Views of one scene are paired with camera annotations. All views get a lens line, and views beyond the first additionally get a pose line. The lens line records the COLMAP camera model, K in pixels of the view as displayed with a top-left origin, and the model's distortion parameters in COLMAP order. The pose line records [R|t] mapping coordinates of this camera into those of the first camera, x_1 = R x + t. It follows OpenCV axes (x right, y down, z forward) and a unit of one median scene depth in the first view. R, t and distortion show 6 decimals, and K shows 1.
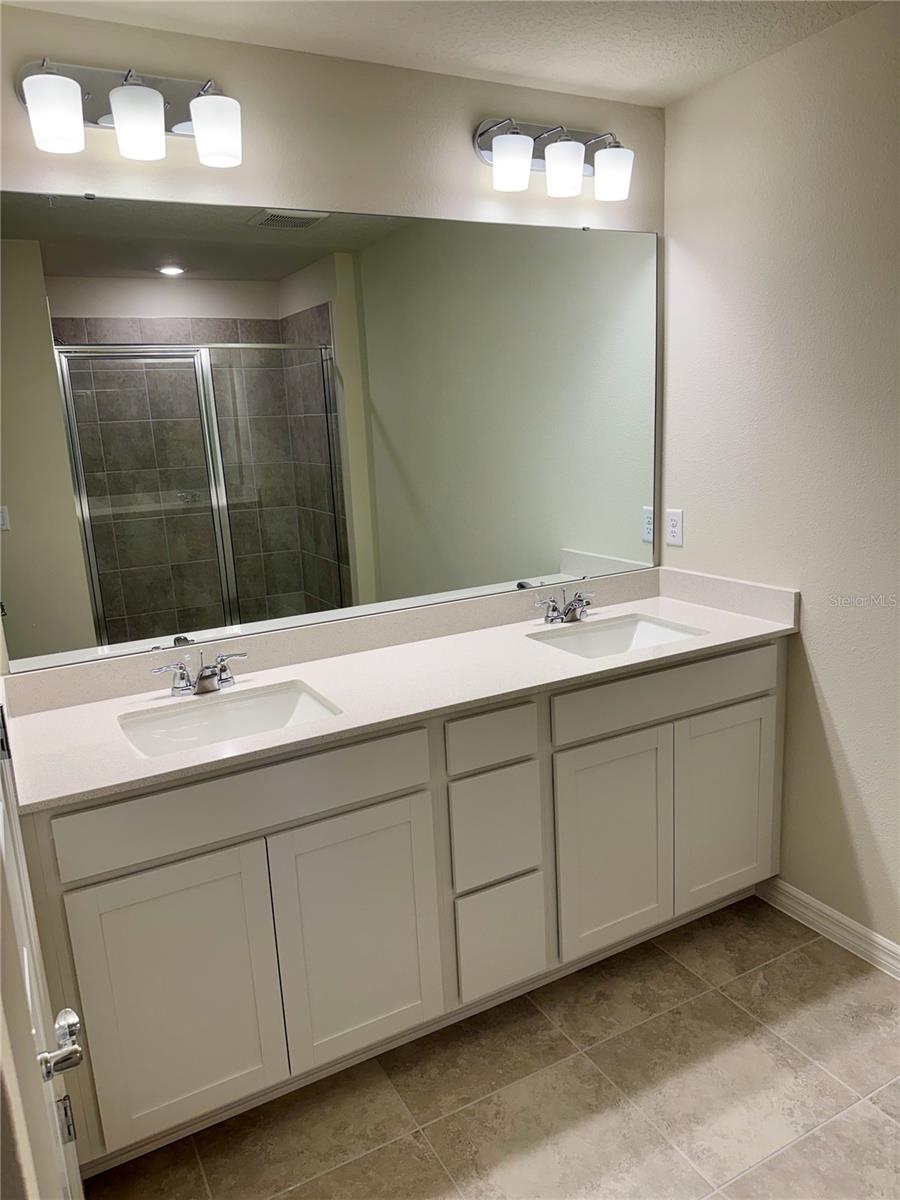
lens RADIAL K [[846.0, 0, 449.0], [0, 846.0, 611.6], [0, 0, 1]] dist [0.098803, -0.138837]
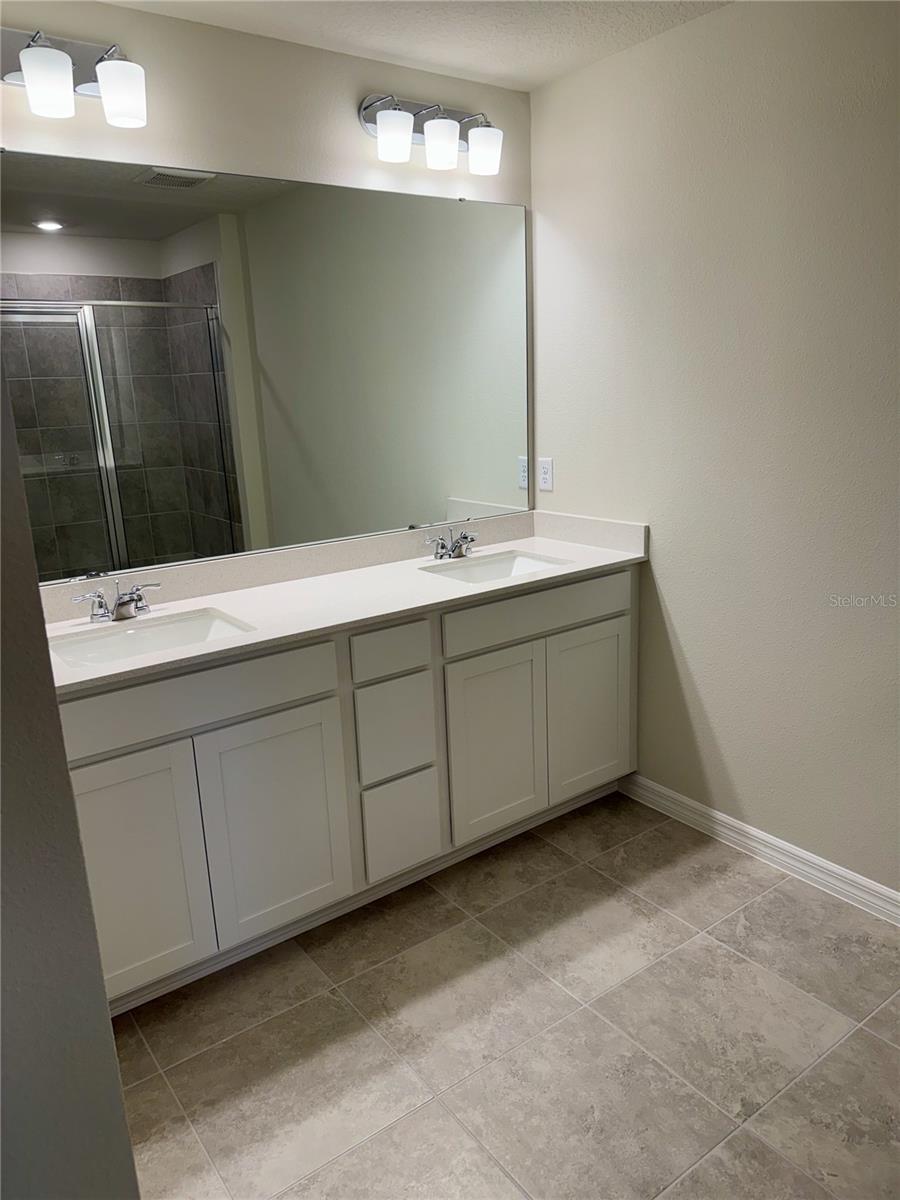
lens RADIAL K [[846.0, 0, 449.0], [0, 846.0, 611.6], [0, 0, 1]] dist [0.098803, -0.138837]
pose [[0.990462, -0.024238, 0.135640, -0.022044], [0.020472, 0.999367, 0.029093, 0.056652], [-0.136260, -0.026038, 0.990331, -0.117033]]
